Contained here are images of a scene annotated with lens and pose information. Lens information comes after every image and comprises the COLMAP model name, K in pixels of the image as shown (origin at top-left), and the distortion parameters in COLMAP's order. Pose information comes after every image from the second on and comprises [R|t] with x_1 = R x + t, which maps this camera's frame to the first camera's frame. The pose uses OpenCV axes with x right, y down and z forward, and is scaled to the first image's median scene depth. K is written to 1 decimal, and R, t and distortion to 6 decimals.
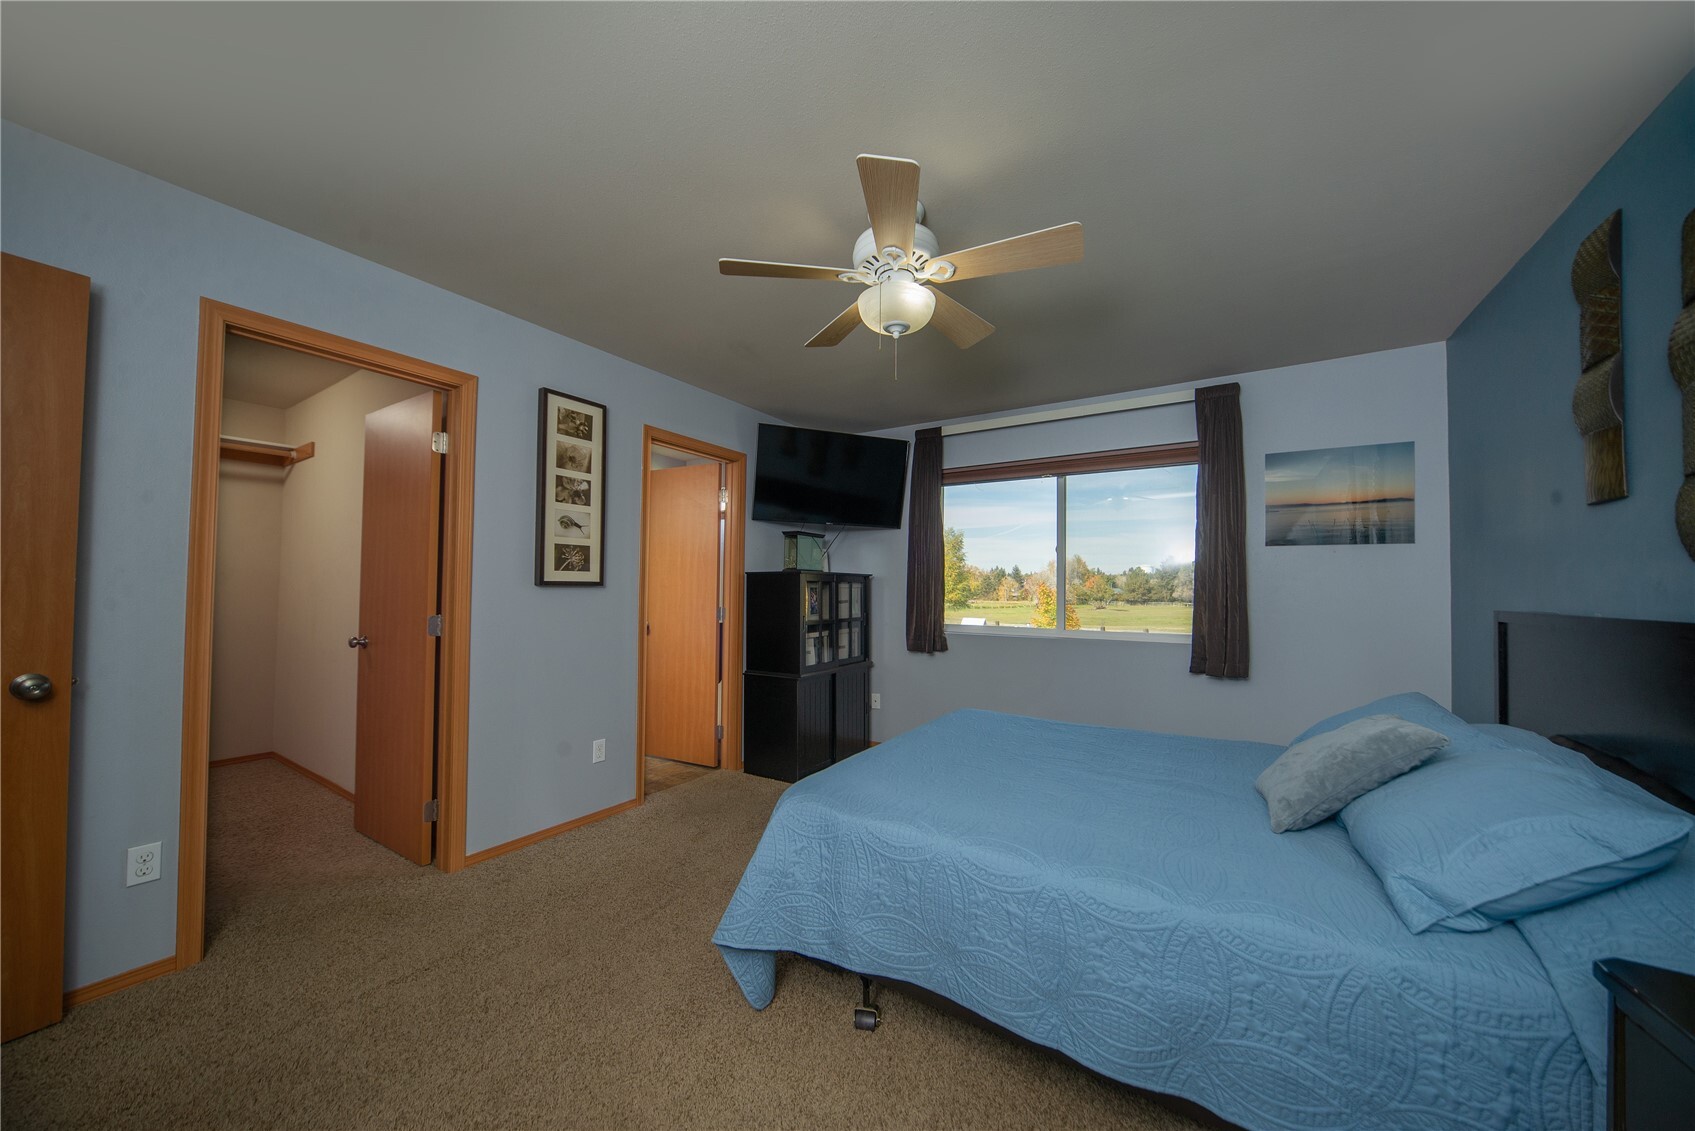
lens RADIAL K [[596.2, 0, 842.2], [0, 596.2, 570.6], [0, 0, 1]] dist [-0.000337, 0.000016]
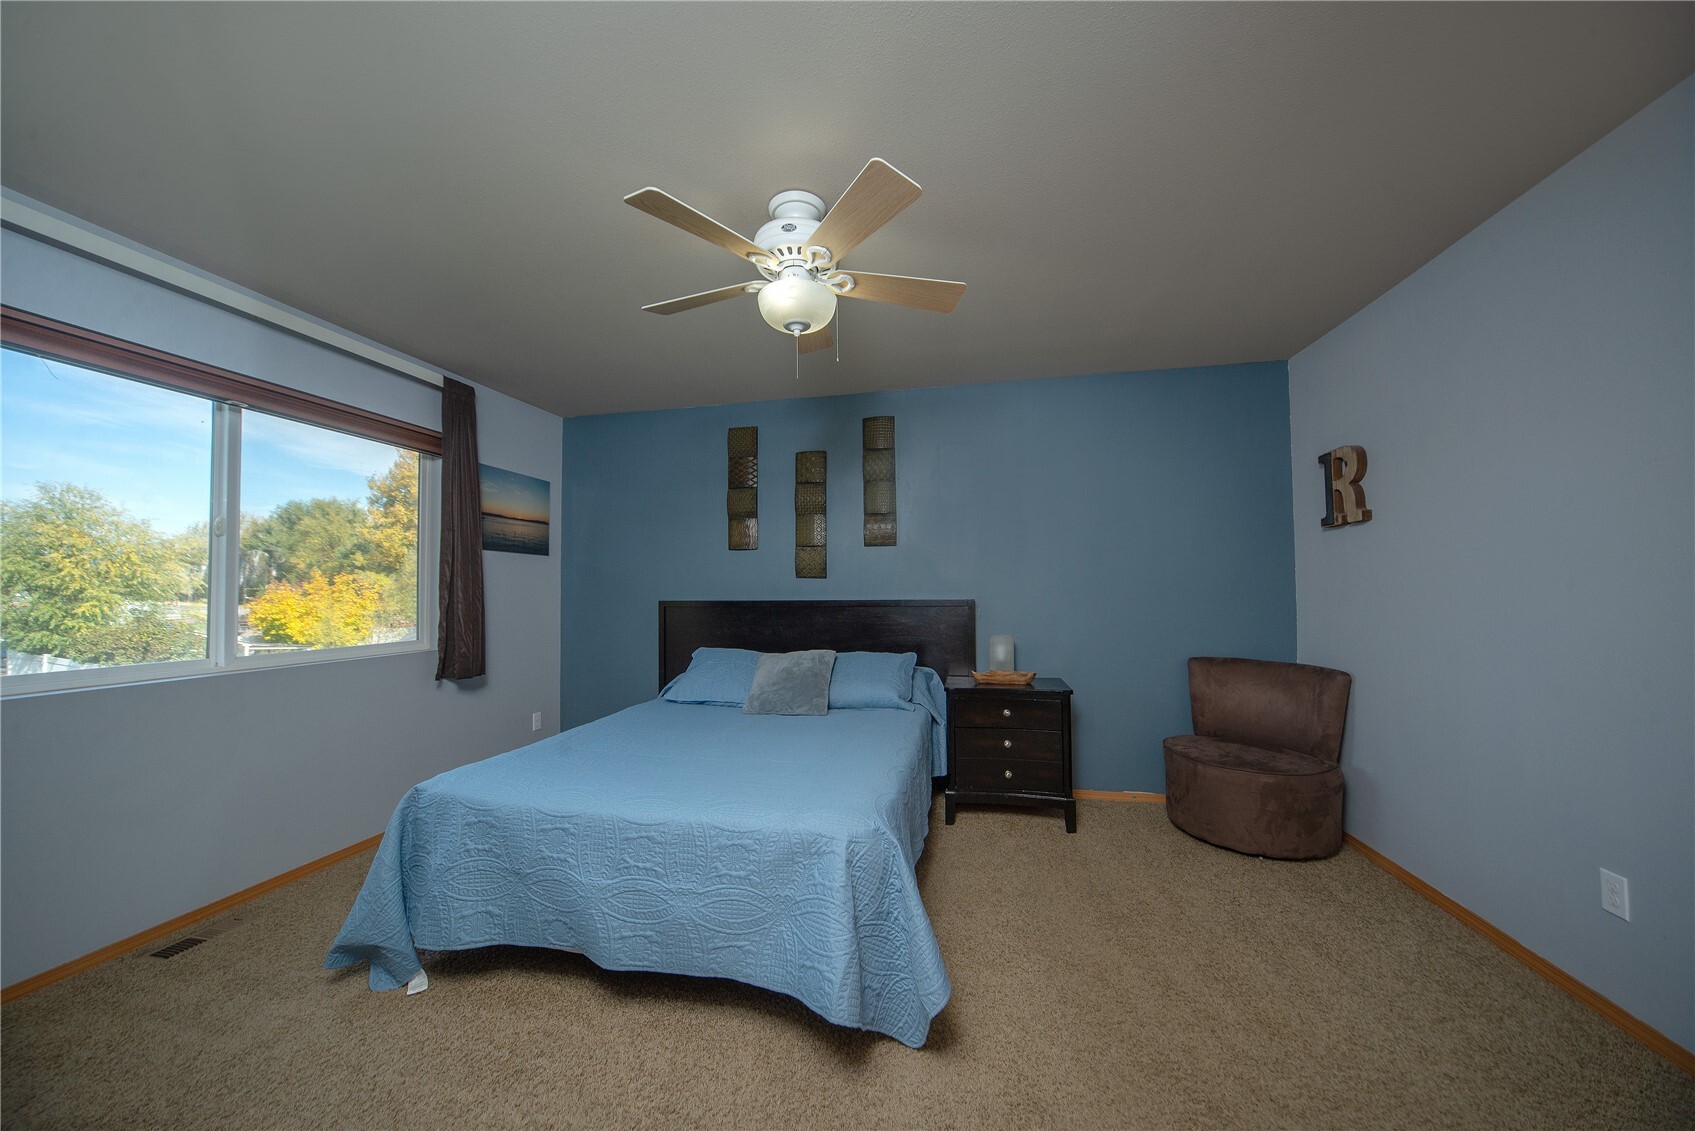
lens RADIAL K [[596.2, 0, 842.2], [0, 596.2, 570.6], [0, 0, 1]] dist [-0.000337, 0.000016]
pose [[-0.329489, 0.028885, 0.943717, -0.553466], [-0.019501, 0.999111, -0.037388, 0.026190], [-0.943958, -0.030722, -0.328633, 0.801927]]
